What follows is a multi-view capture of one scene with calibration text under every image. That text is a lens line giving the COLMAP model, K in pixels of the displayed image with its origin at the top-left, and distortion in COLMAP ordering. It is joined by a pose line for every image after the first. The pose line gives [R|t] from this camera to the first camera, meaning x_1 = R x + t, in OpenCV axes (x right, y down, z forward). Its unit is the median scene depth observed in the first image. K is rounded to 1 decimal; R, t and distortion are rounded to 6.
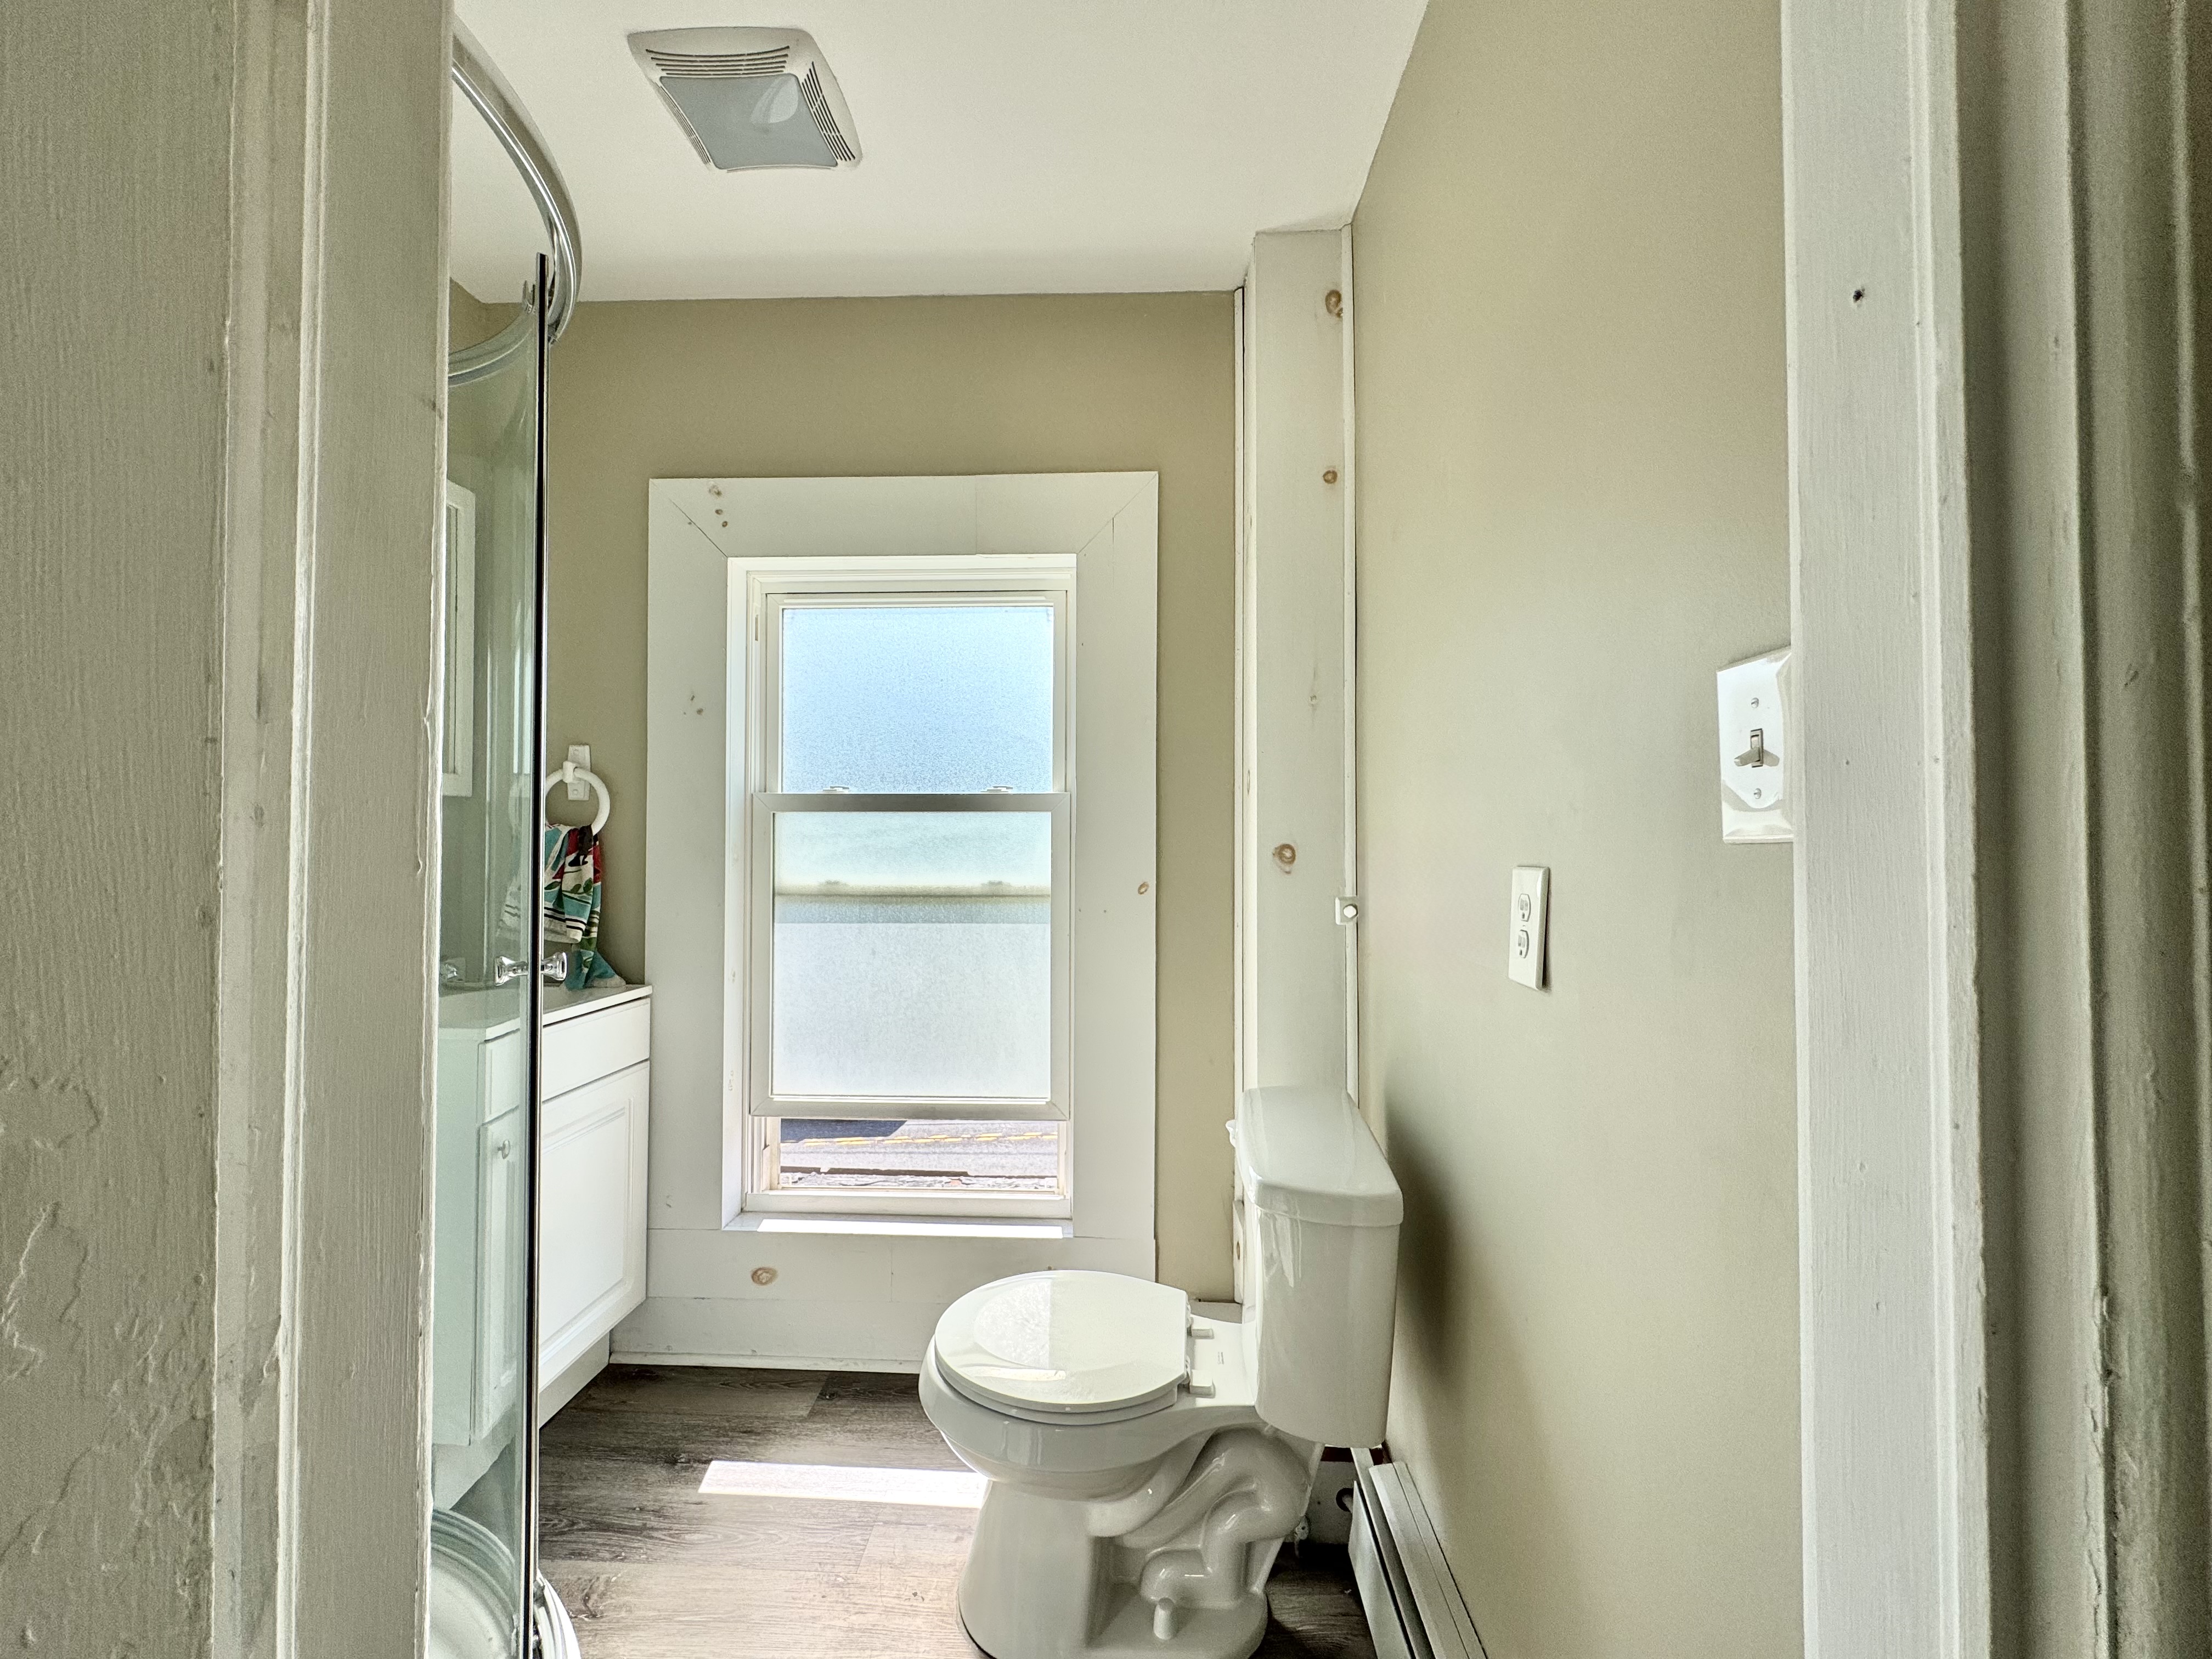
lens RADIAL K [[884.0, 0, 1105.9], [0, 884.0, 832.8], [0, 0, 1]] dist [-0.001097, -0.000267]
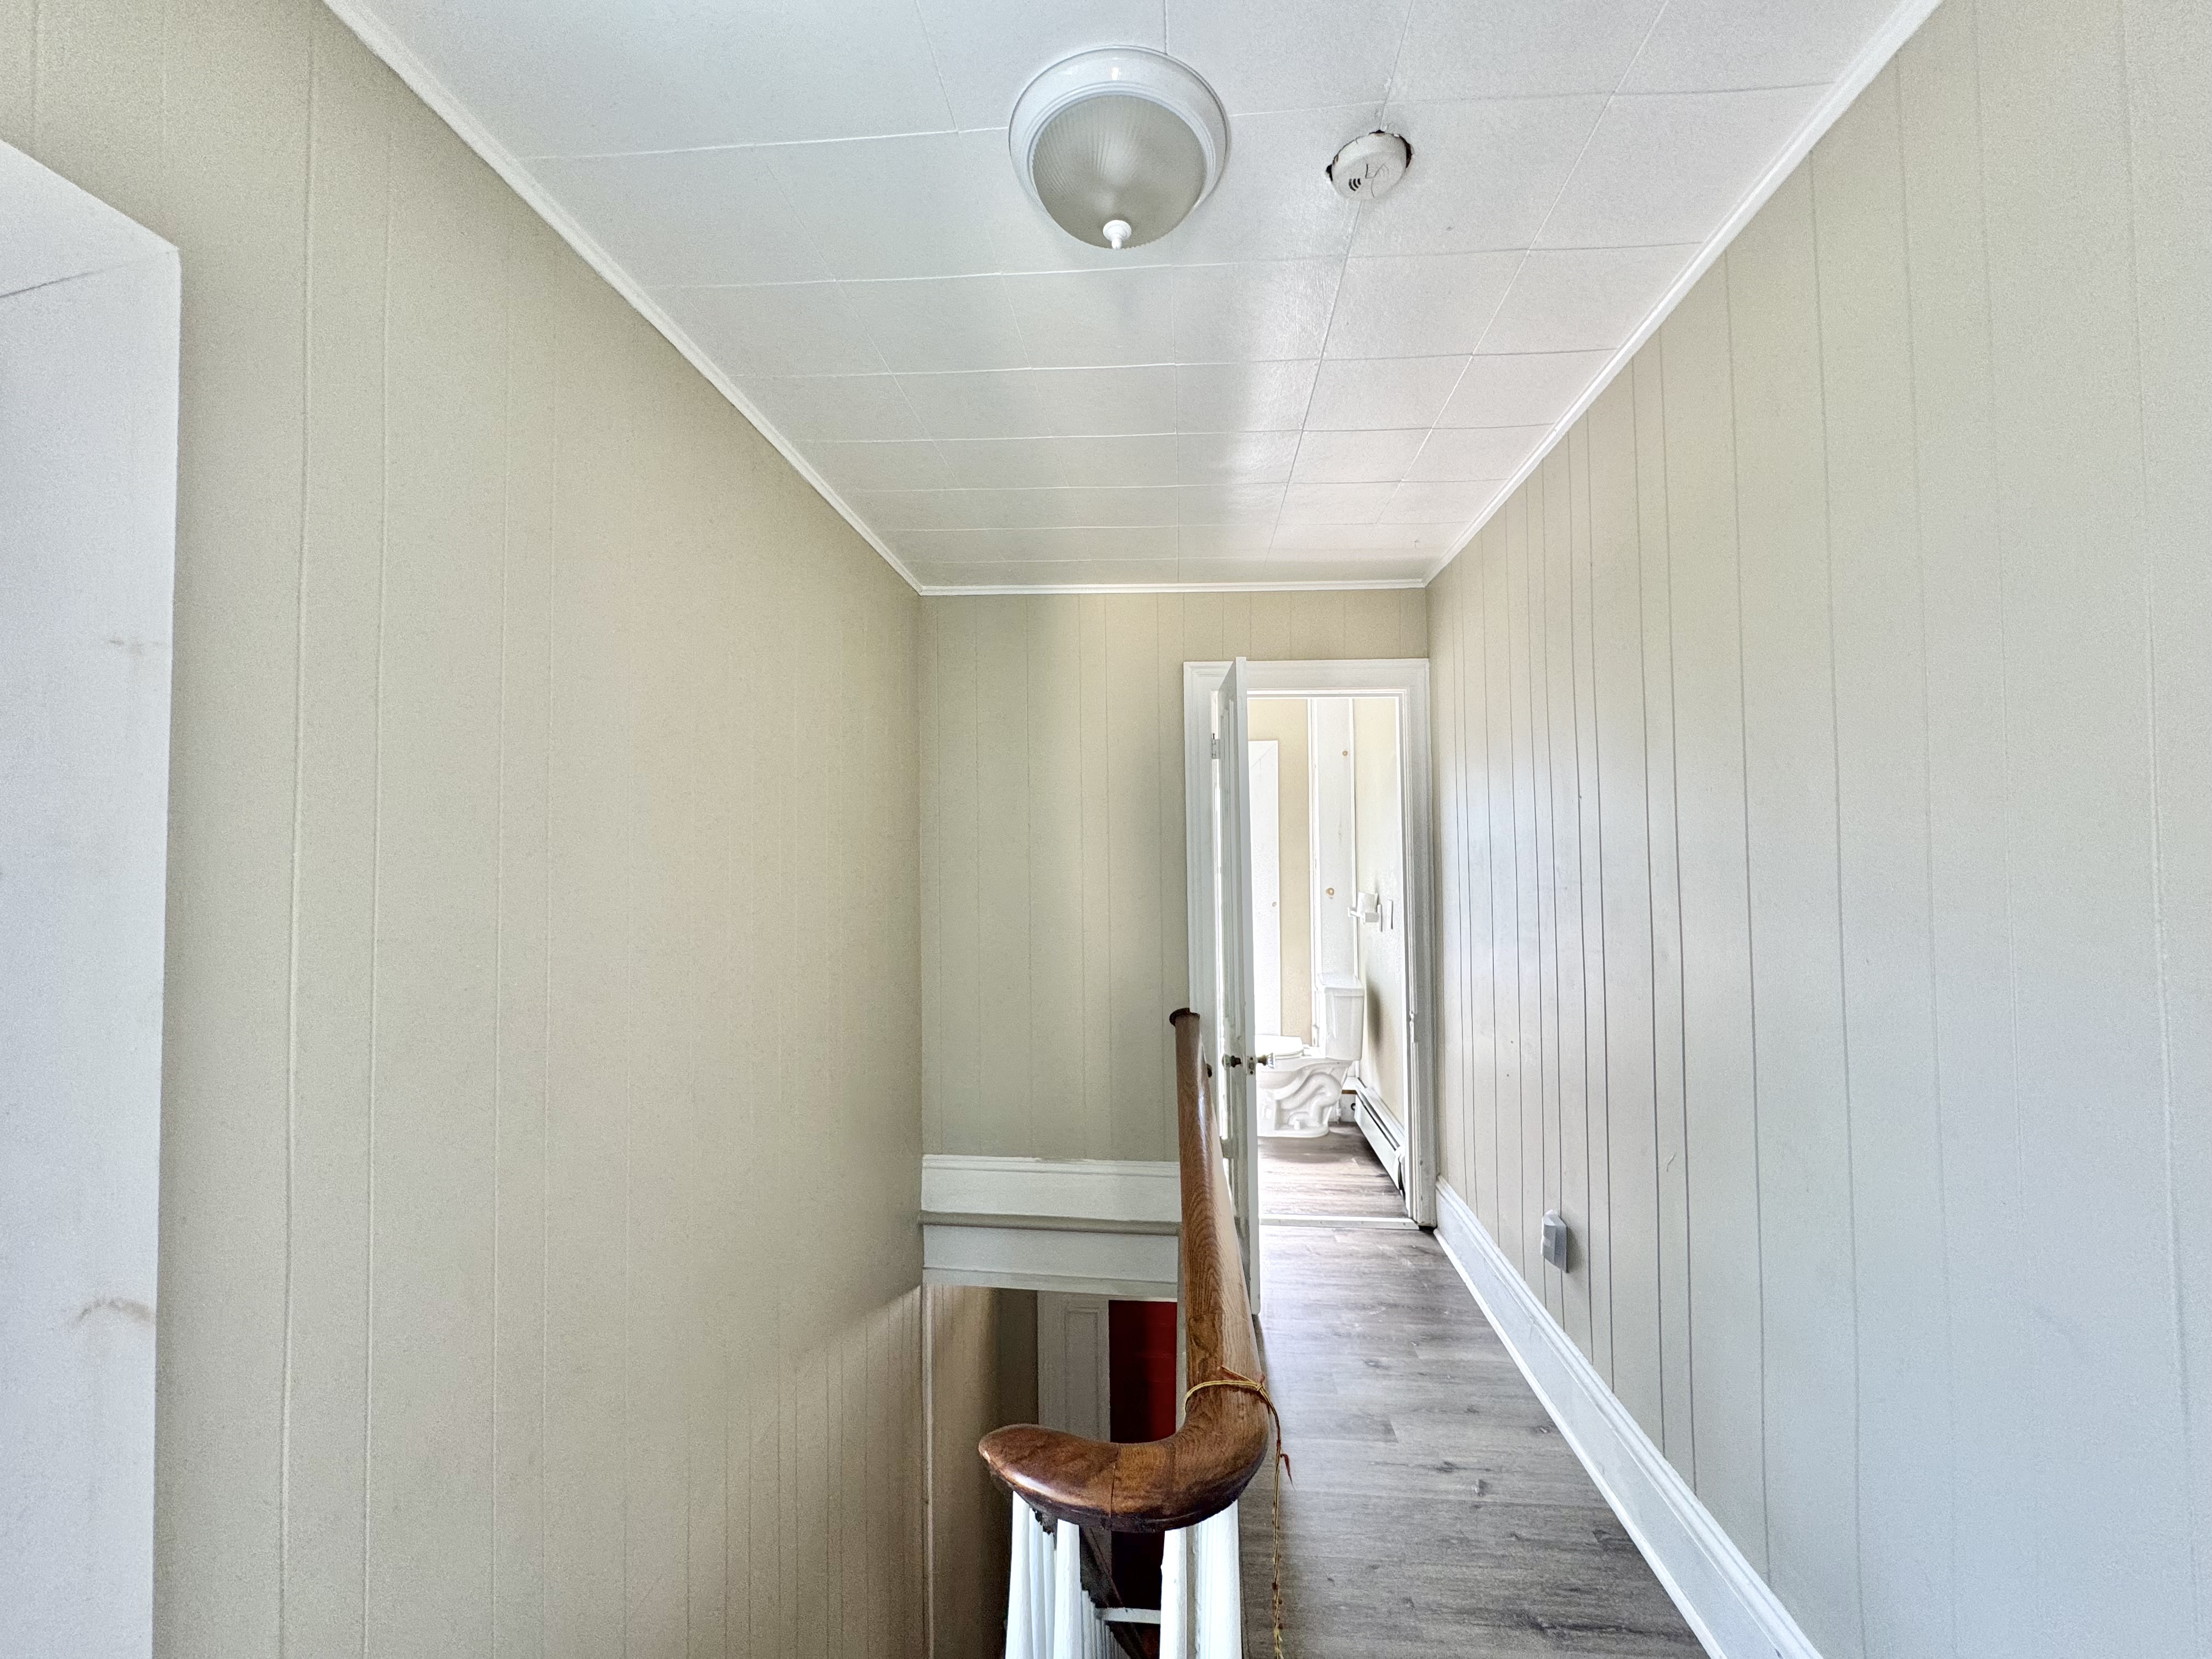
lens RADIAL K [[884.0, 0, 1105.9], [0, 884.0, 832.8], [0, 0, 1]] dist [-0.001097, -0.000267]
pose [[0.999359, -0.008859, -0.034677, -0.427061], [0.008422, 0.999884, -0.012707, -0.139578], [0.034785, 0.012407, 0.999318, -1.906362]]
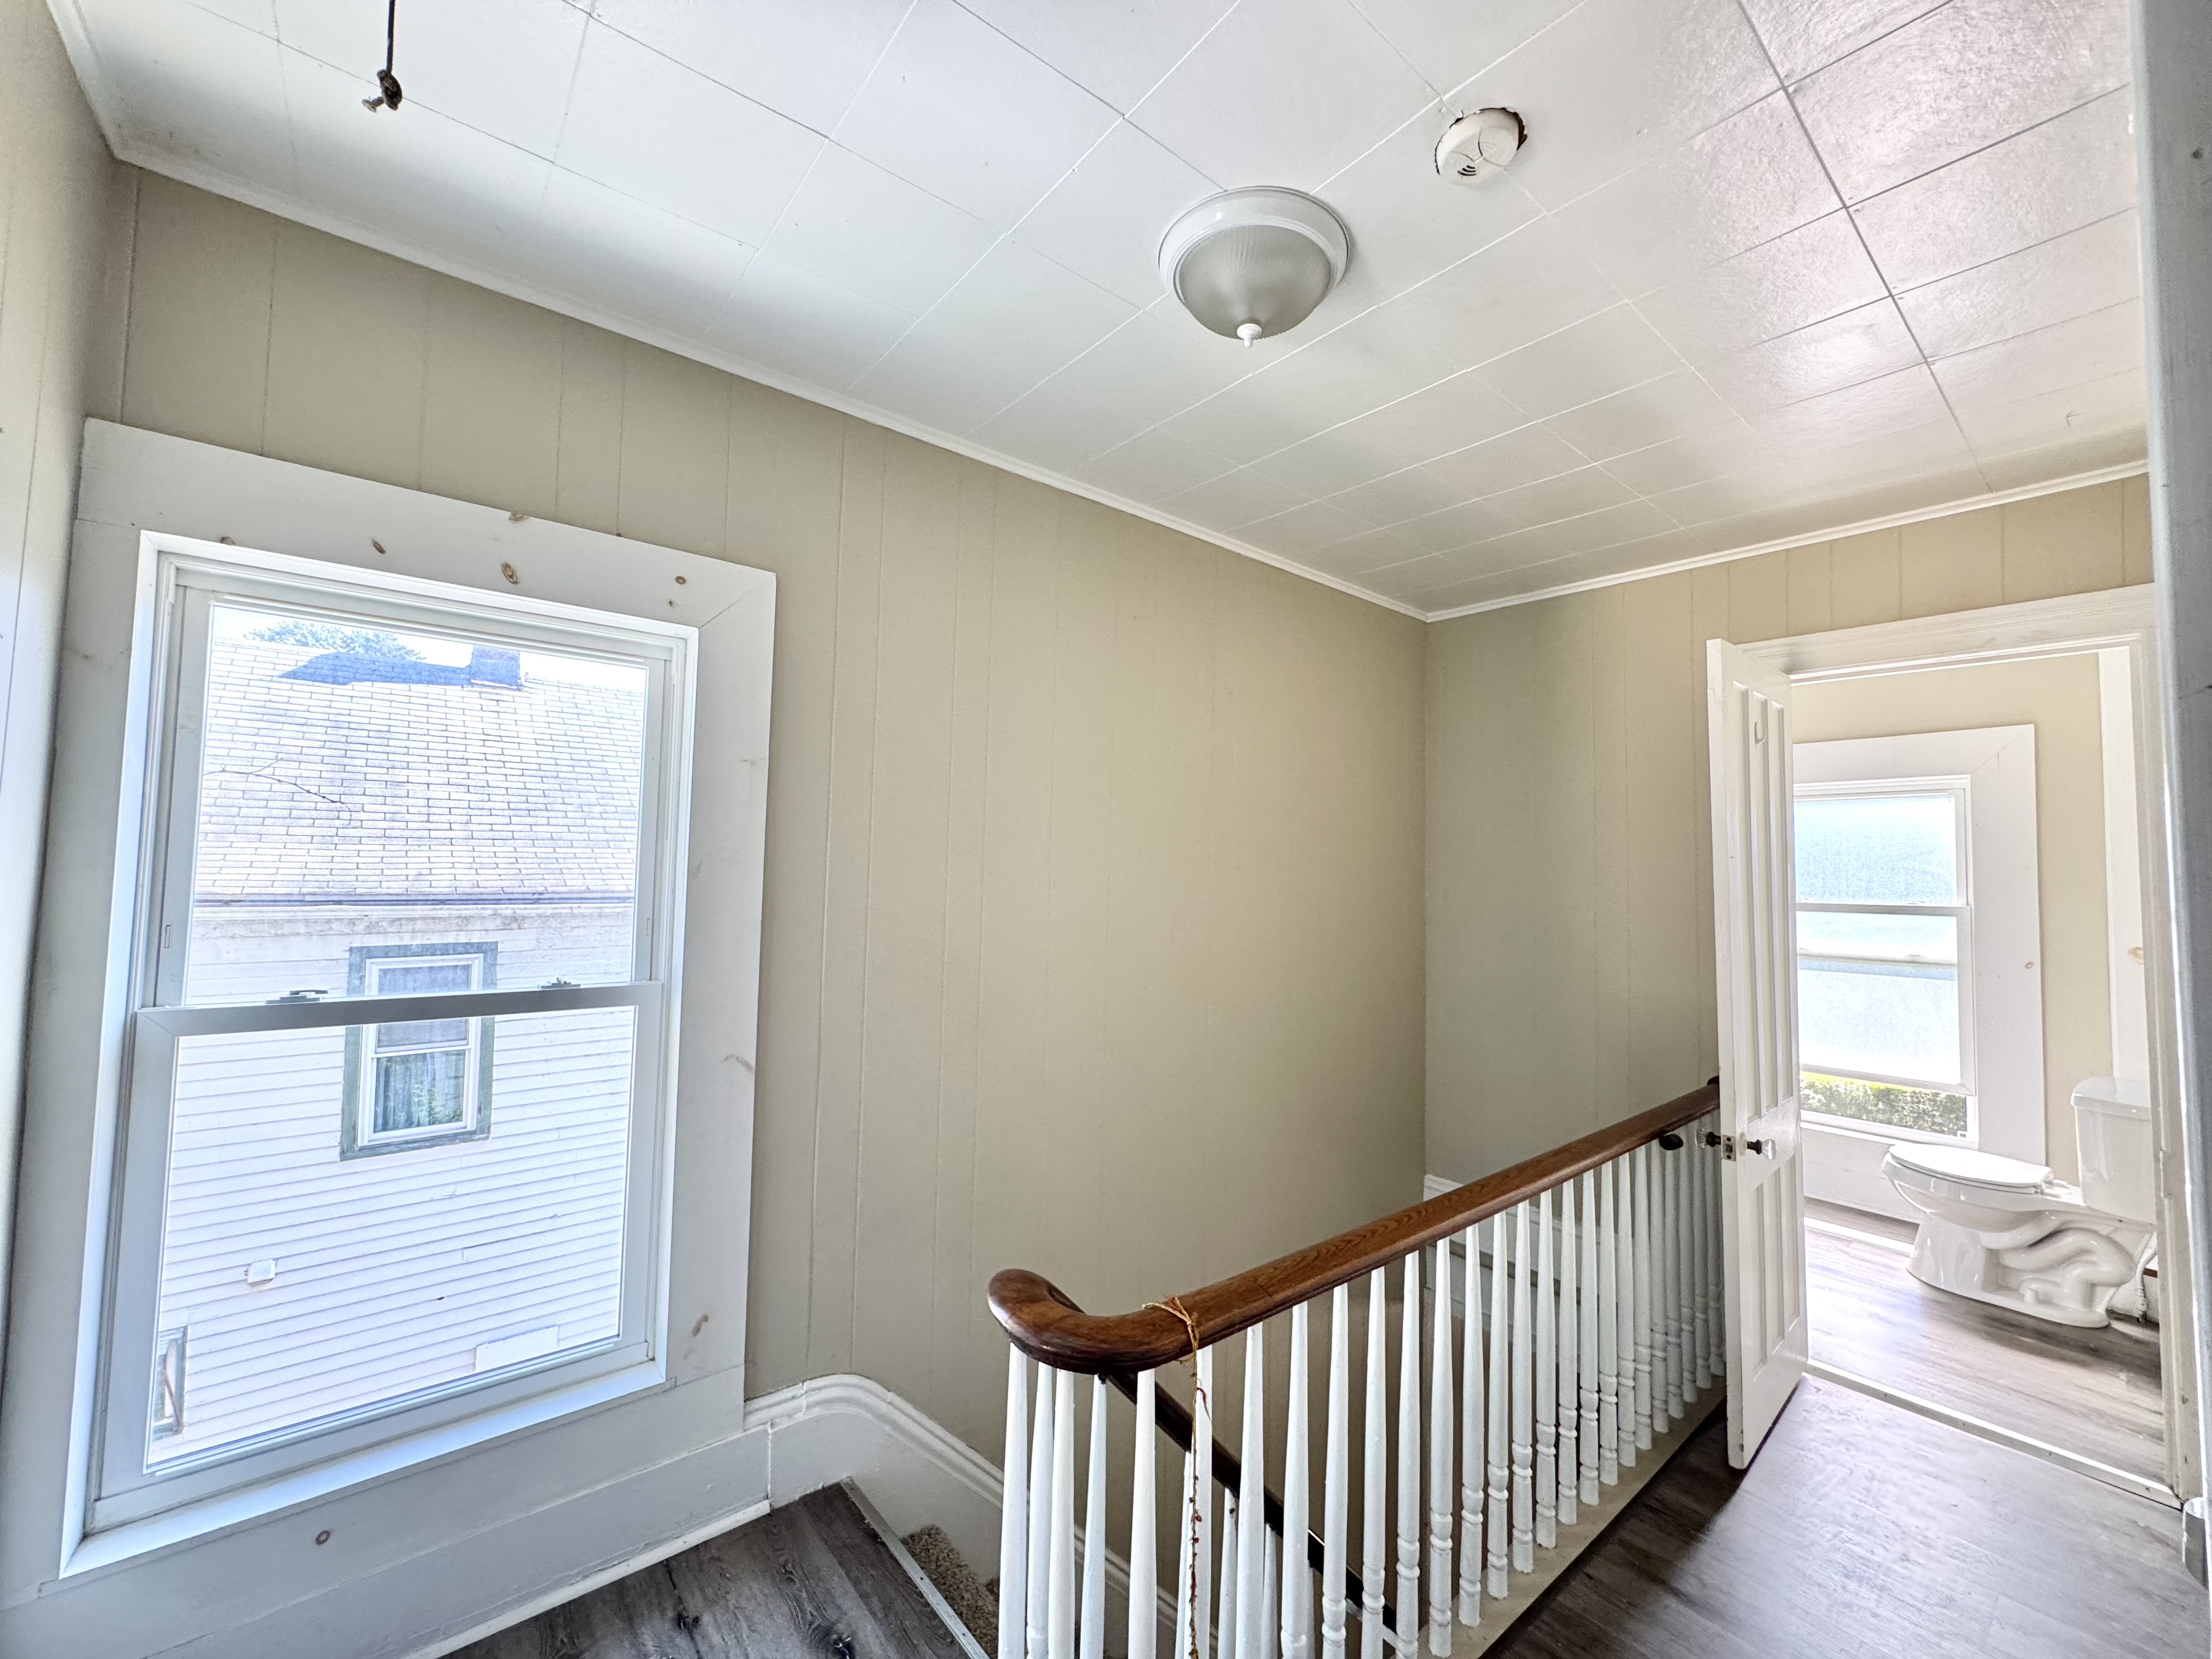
lens RADIAL K [[884.0, 0, 1105.9], [0, 884.0, 832.8], [0, 0, 1]] dist [-0.001097, -0.000267]
pose [[0.665343, -0.020173, -0.746265, 0.159364], [-0.012682, 0.999185, -0.038317, -0.129993], [0.746430, 0.034958, 0.664545, -1.822862]]
